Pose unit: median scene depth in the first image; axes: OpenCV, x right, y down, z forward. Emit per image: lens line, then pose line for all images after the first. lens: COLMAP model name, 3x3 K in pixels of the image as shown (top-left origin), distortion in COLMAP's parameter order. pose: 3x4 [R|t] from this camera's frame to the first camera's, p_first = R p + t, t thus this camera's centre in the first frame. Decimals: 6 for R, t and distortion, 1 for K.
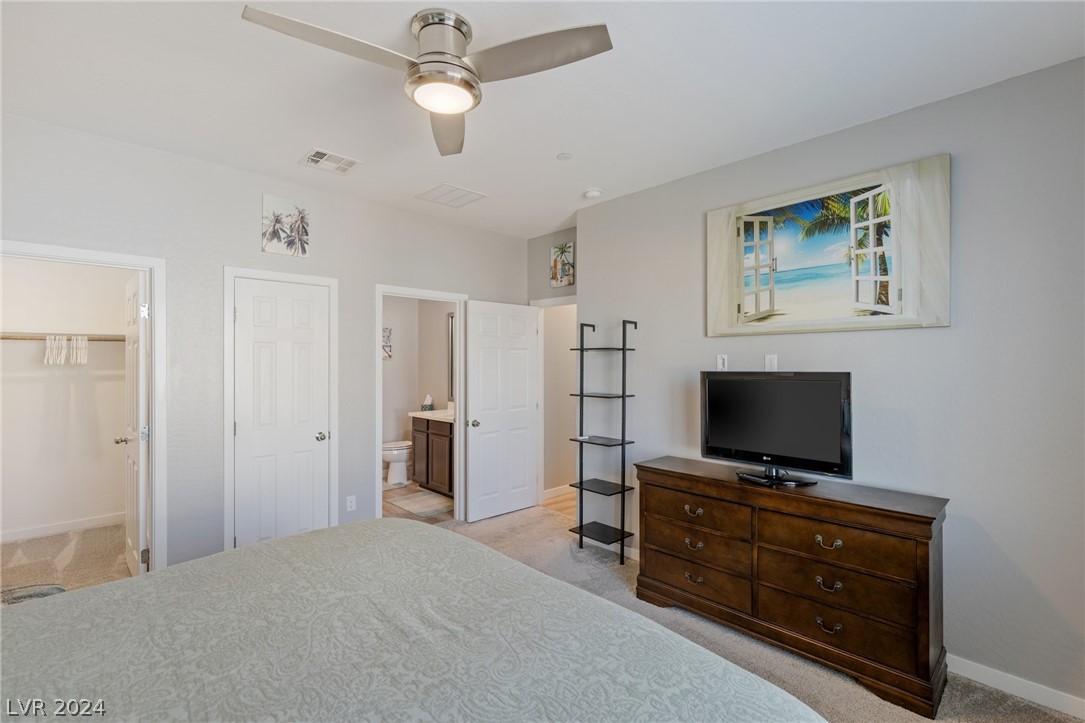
lens RADIAL K [[495.7, 0, 542.5], [0, 495.7, 361.5], [0, 0, 1]] dist [-0.001160, -0.000557]
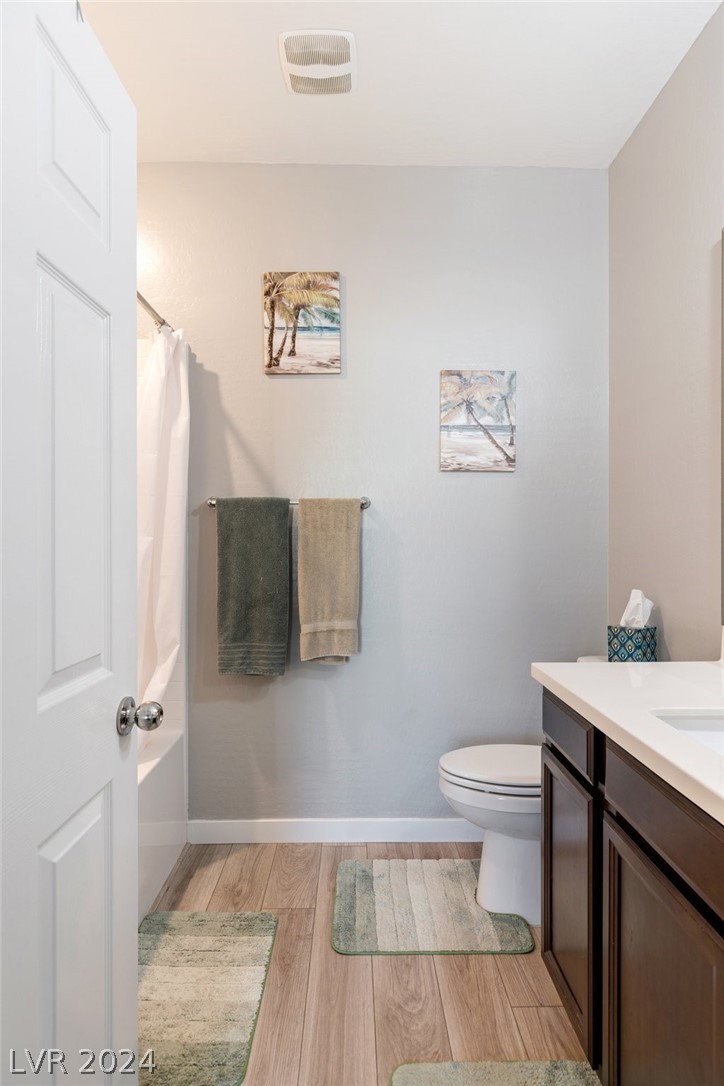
lens RADIAL K [[576.1, 0, 362.0], [0, 576.1, 543.0], [0, 0, 1]] dist [0.000359, -0.000575]
pose [[0.737618, 0.007620, -0.675176, -0.135096], [0.002851, 0.999892, 0.014400, 0.038443], [0.675213, -0.012547, 0.737516, 0.695784]]
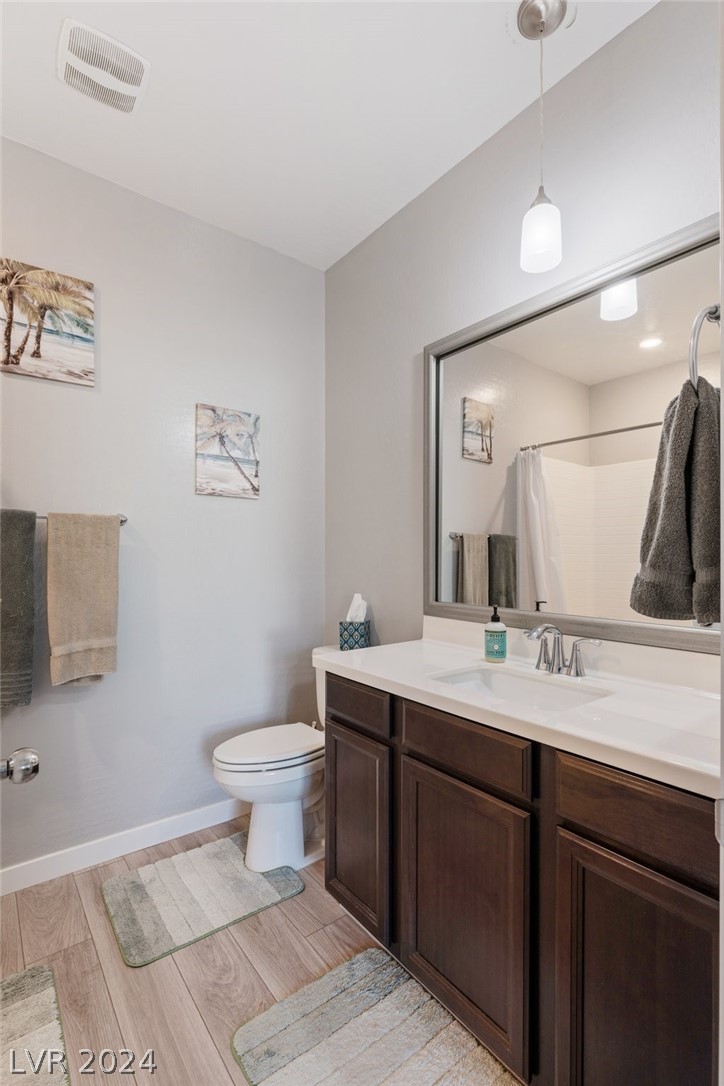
lens RADIAL K [[496.1, 0, 361.6], [0, 496.1, 557.7], [0, 0, 1]] dist [-0.001160, -0.000557]
pose [[0.994967, 0.005495, -0.100055, -0.198920], [-0.004317, 0.999919, 0.011989, 0.037923], [0.100113, -0.011496, 0.994910, 0.664079]]
